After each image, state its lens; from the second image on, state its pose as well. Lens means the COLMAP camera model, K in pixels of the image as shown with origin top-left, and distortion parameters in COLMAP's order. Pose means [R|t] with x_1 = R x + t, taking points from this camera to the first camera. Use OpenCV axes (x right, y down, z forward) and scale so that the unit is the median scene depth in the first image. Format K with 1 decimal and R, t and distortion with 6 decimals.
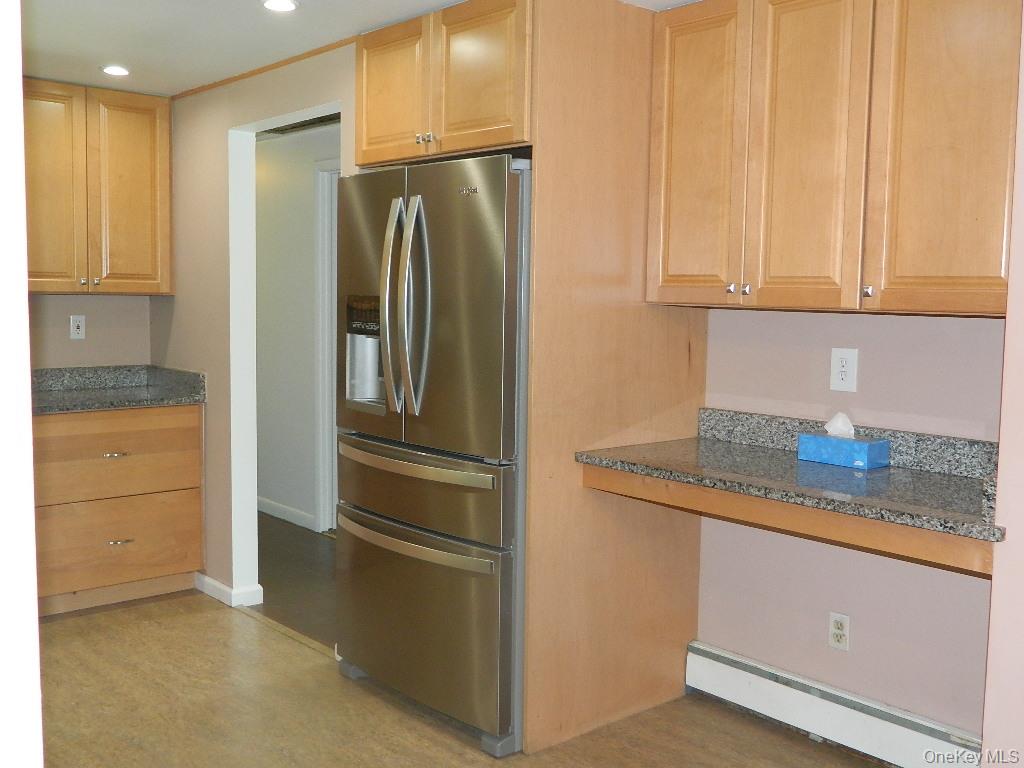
lens RADIAL K [[1038.9, 0, 511.2], [0, 1038.9, 382.6], [0, 0, 1]] dist [0.009375, 0.000000]
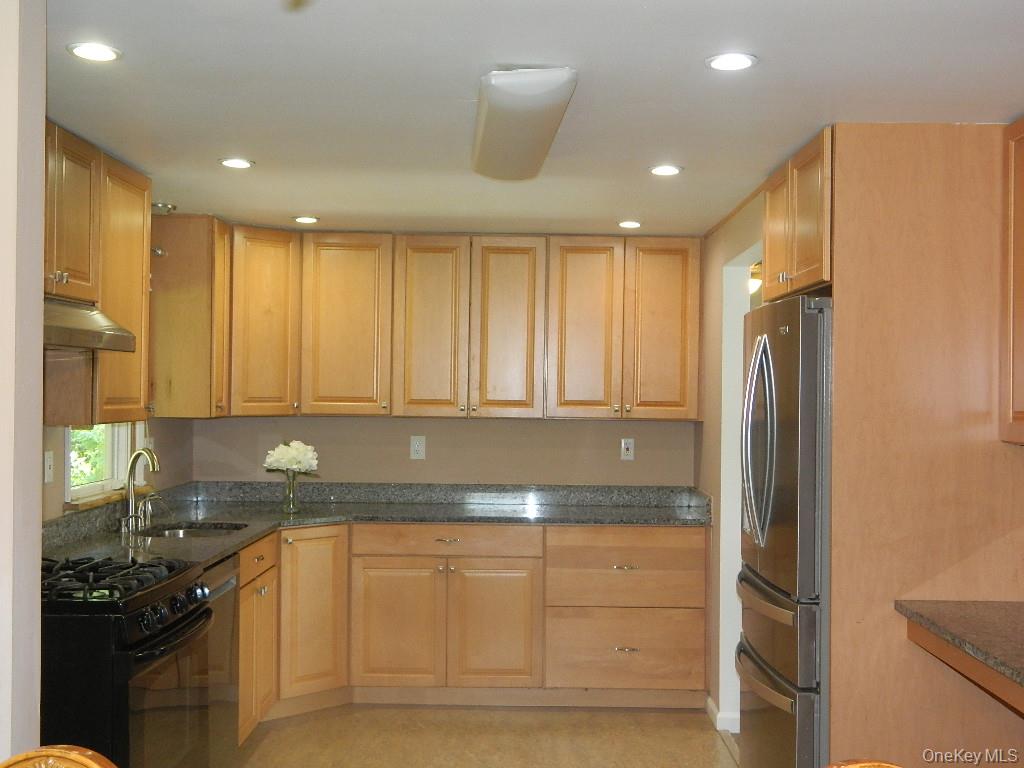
lens RADIAL K [[1214.0, 0, 513.3], [0, 1214.0, 384.7], [0, 0, 1]] dist [0.025823, 0.000000]
pose [[0.750961, -0.007311, -0.660306, 0.359322], [-0.060589, 0.994958, -0.079923, -0.011916], [0.657561, 0.100026, 0.746732, -0.046185]]
